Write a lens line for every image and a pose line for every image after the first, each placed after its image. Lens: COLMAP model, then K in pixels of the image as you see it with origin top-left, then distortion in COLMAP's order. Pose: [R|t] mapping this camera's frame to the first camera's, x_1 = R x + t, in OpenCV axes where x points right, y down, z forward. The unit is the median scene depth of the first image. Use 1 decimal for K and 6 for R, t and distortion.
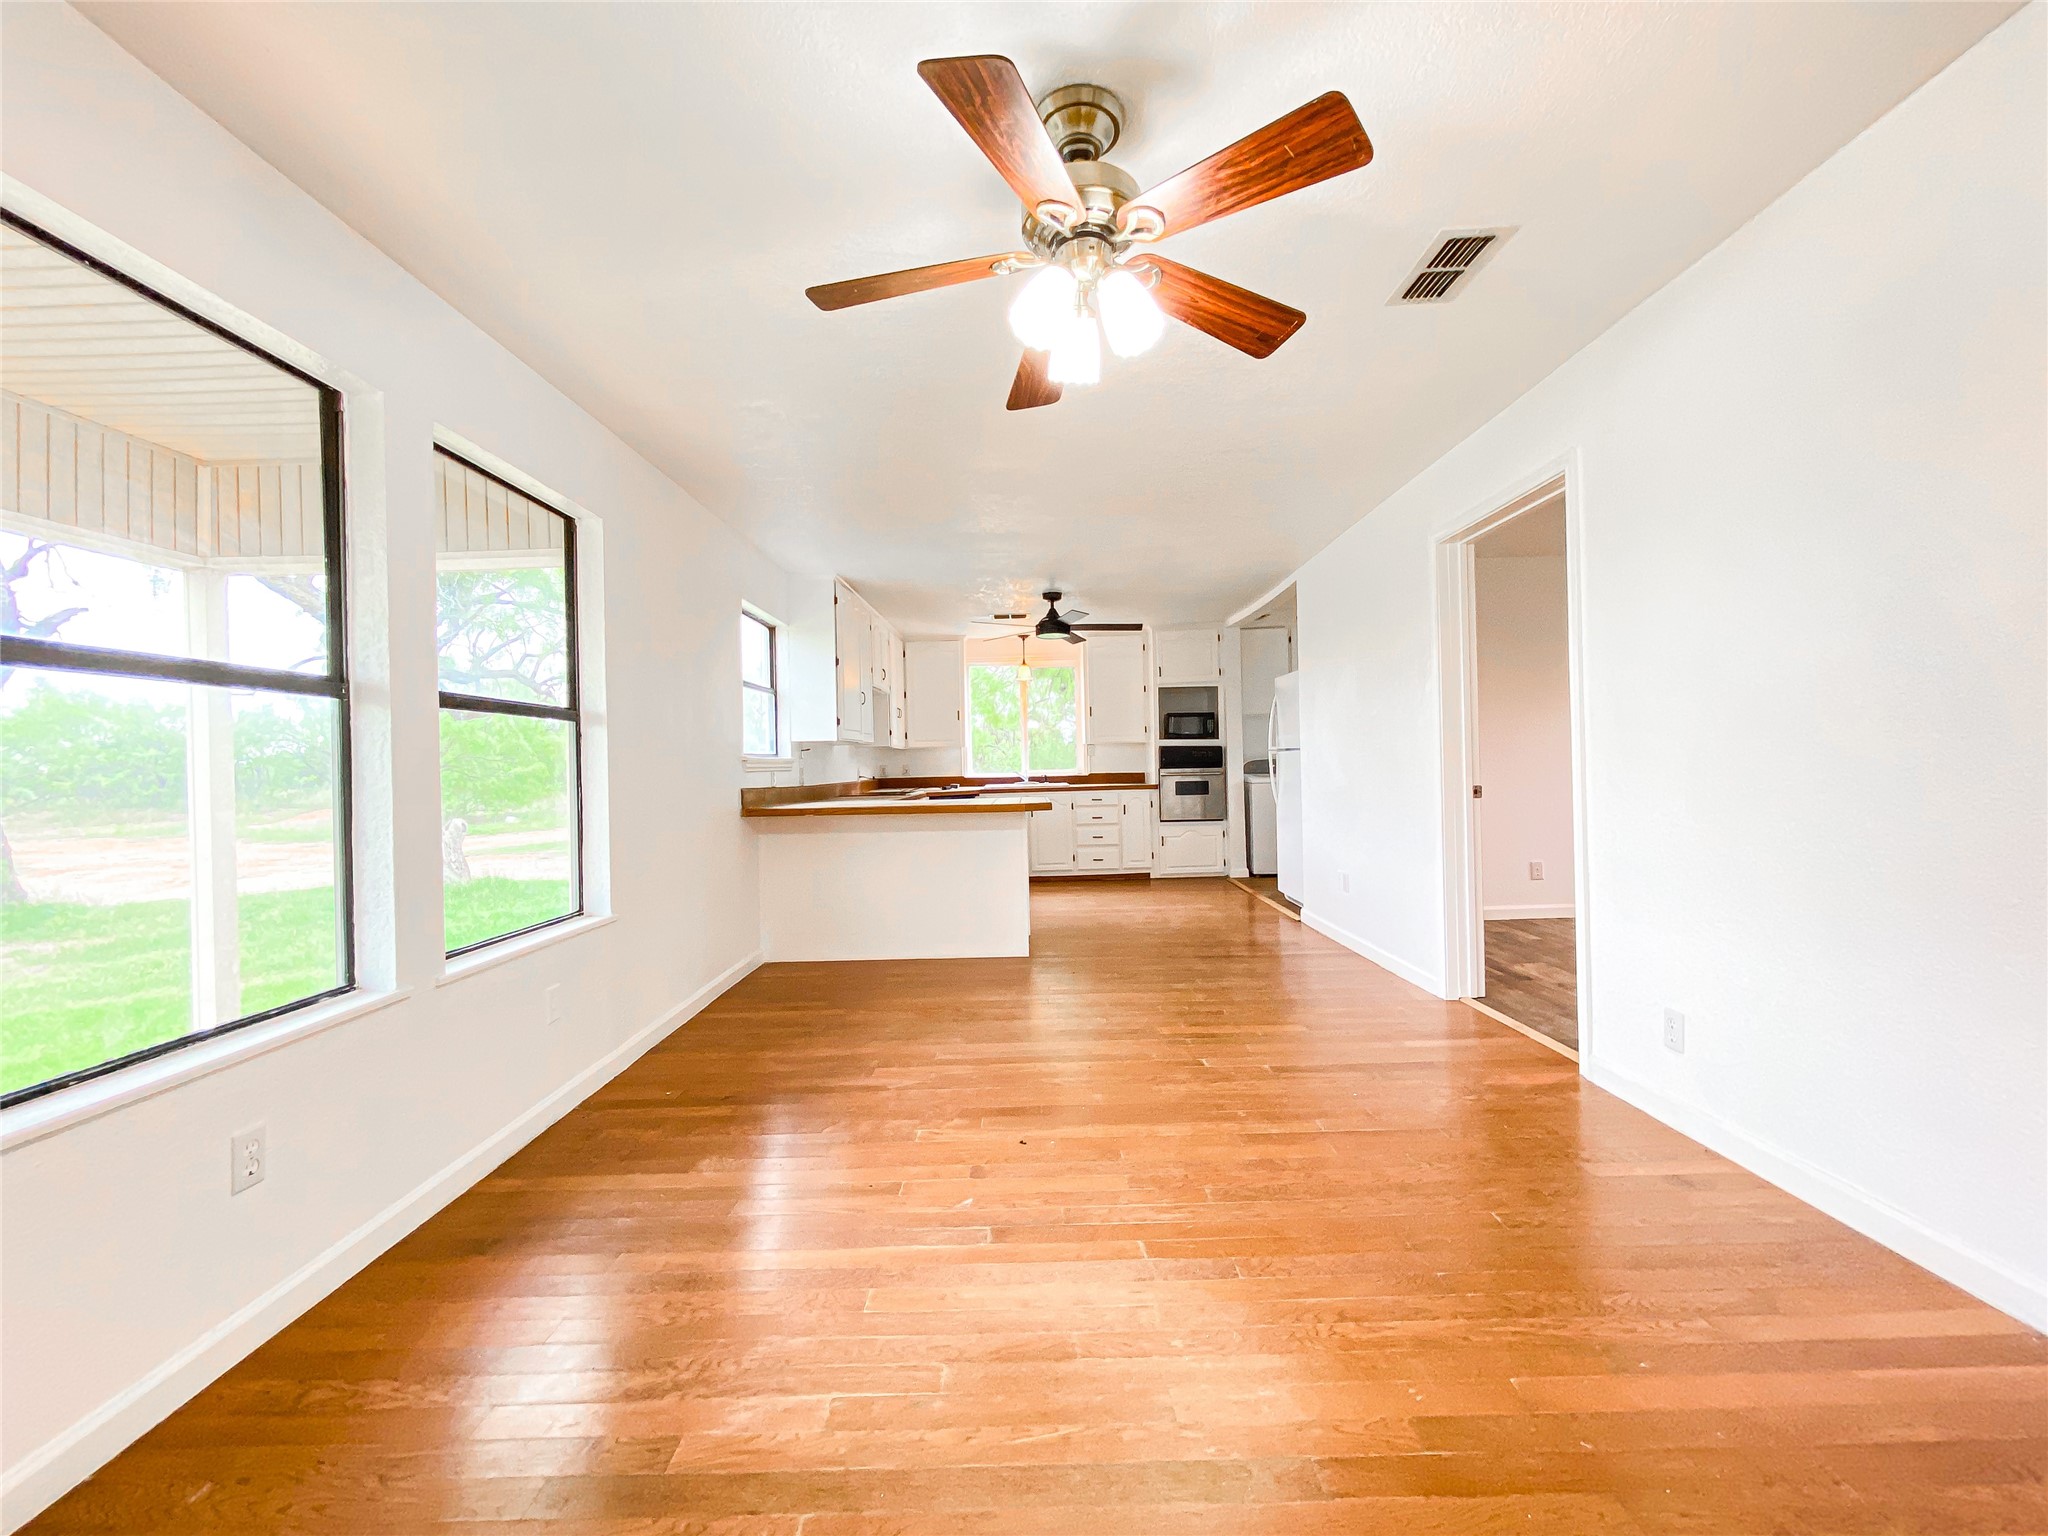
lens RADIAL K [[830.2, 0, 1031.8], [0, 830.2, 762.8], [0, 0, 1]] dist [-0.003679, -0.000590]
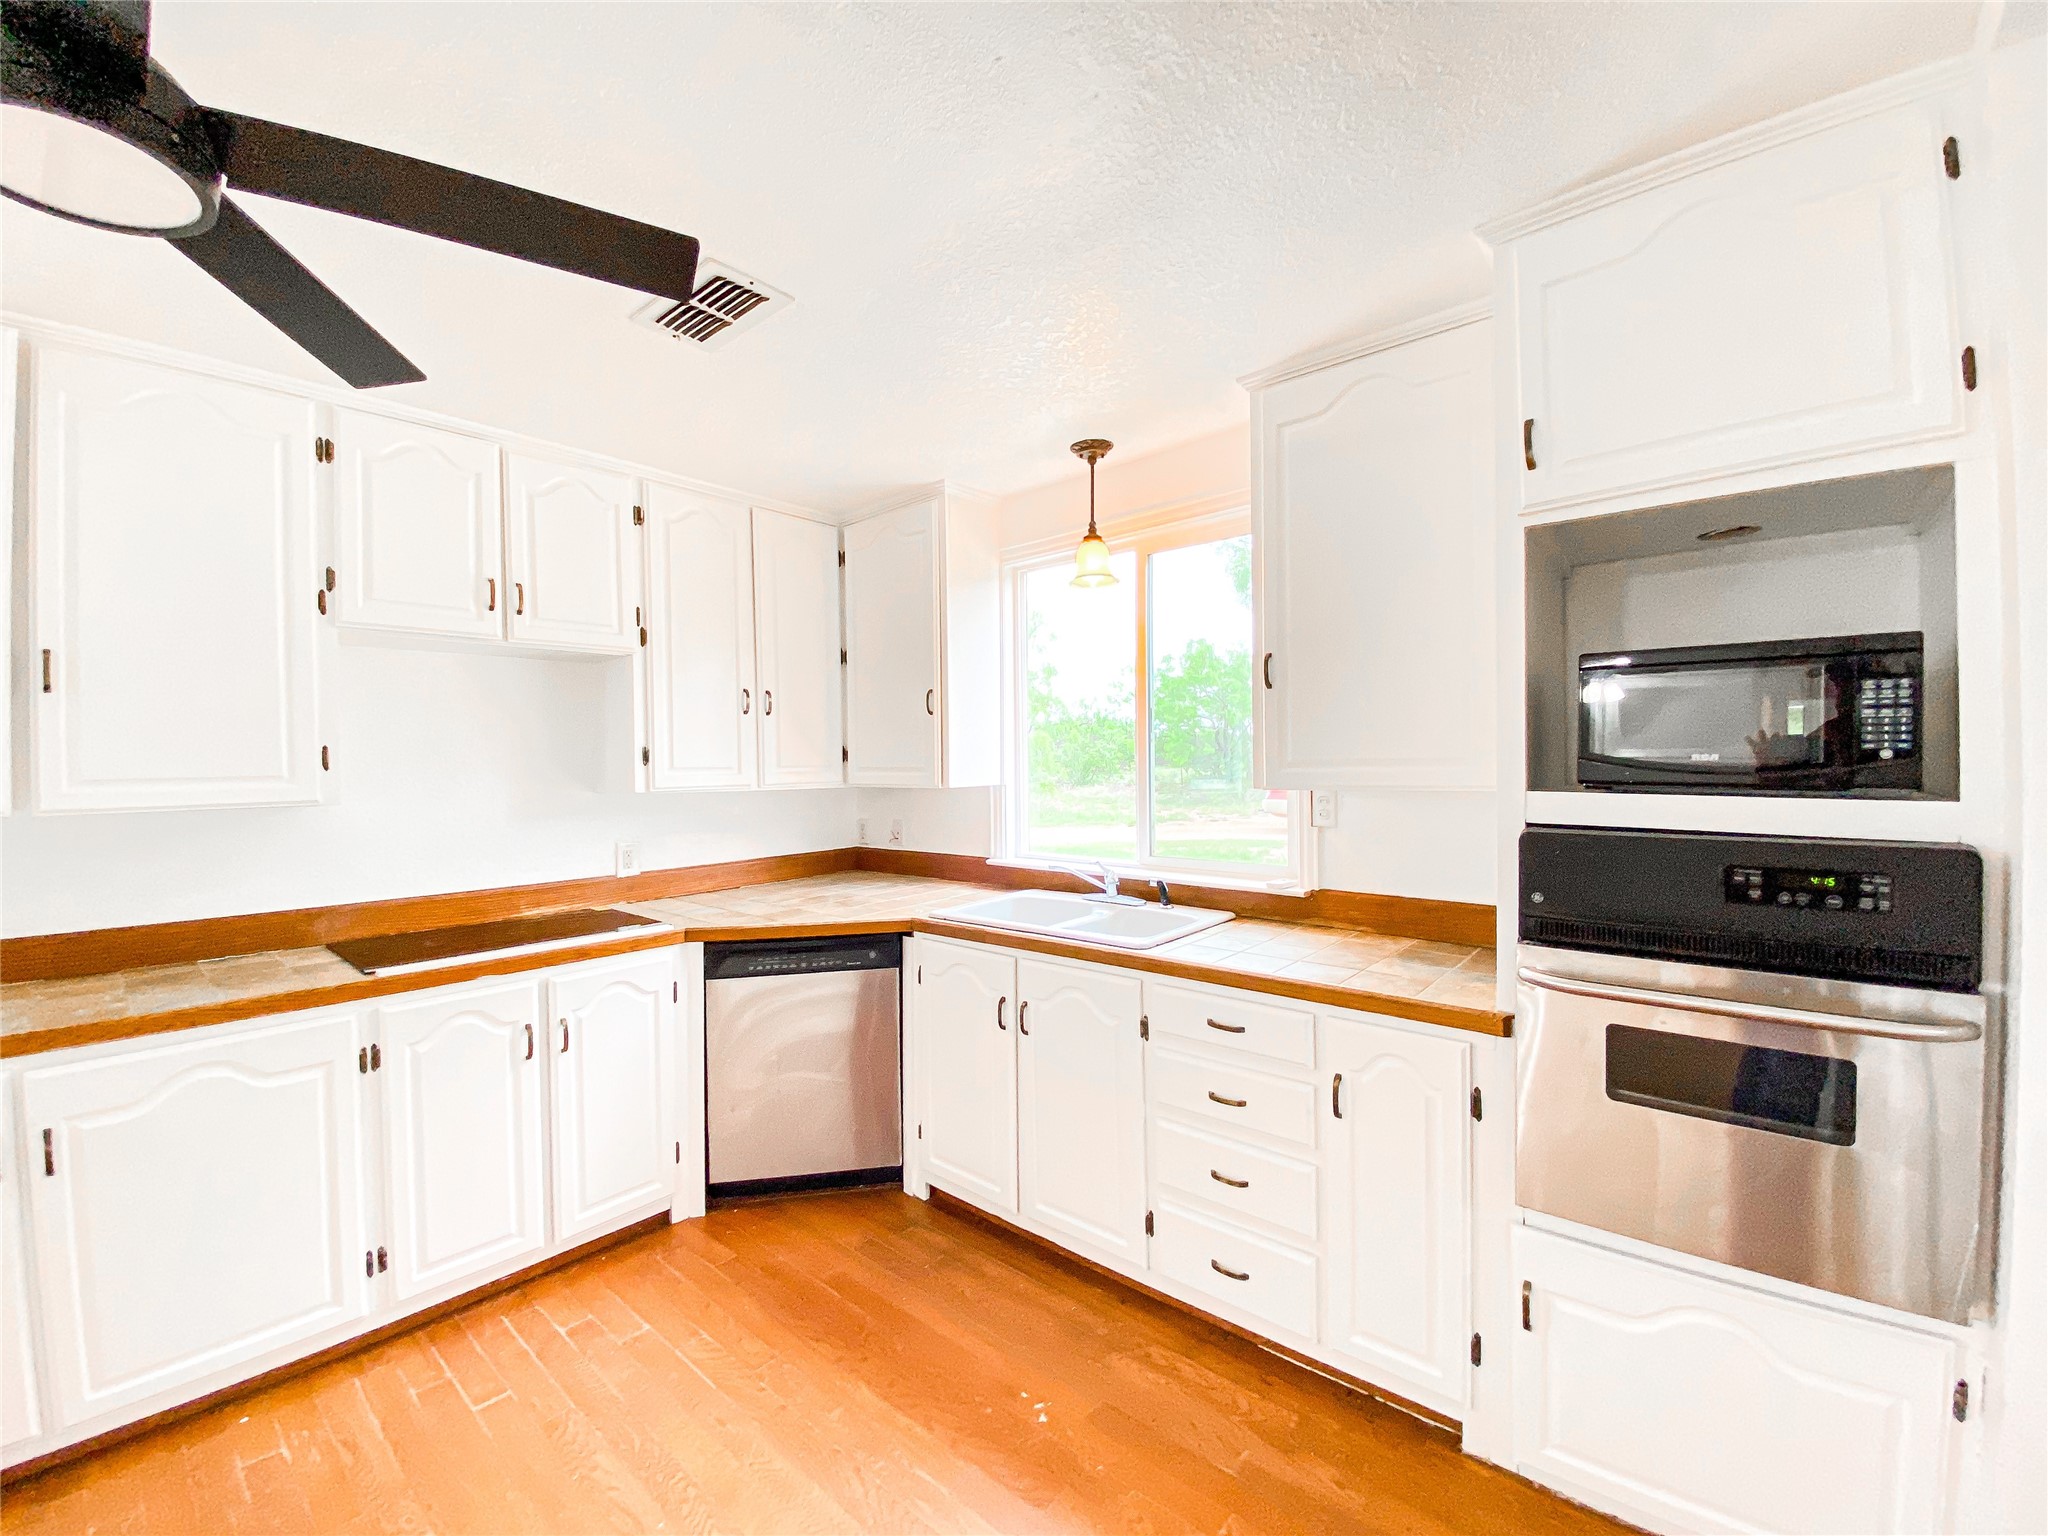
lens RADIAL K [[830.2, 0, 1042.8], [0, 830.2, 762.0], [0, 0, 1]] dist [-0.003679, -0.000590]
pose [[0.761243, 0.013962, -0.648316, 0.195303], [-0.004986, 0.999865, 0.015679, -0.037617], [0.648447, -0.008704, 0.761210, 0.774302]]
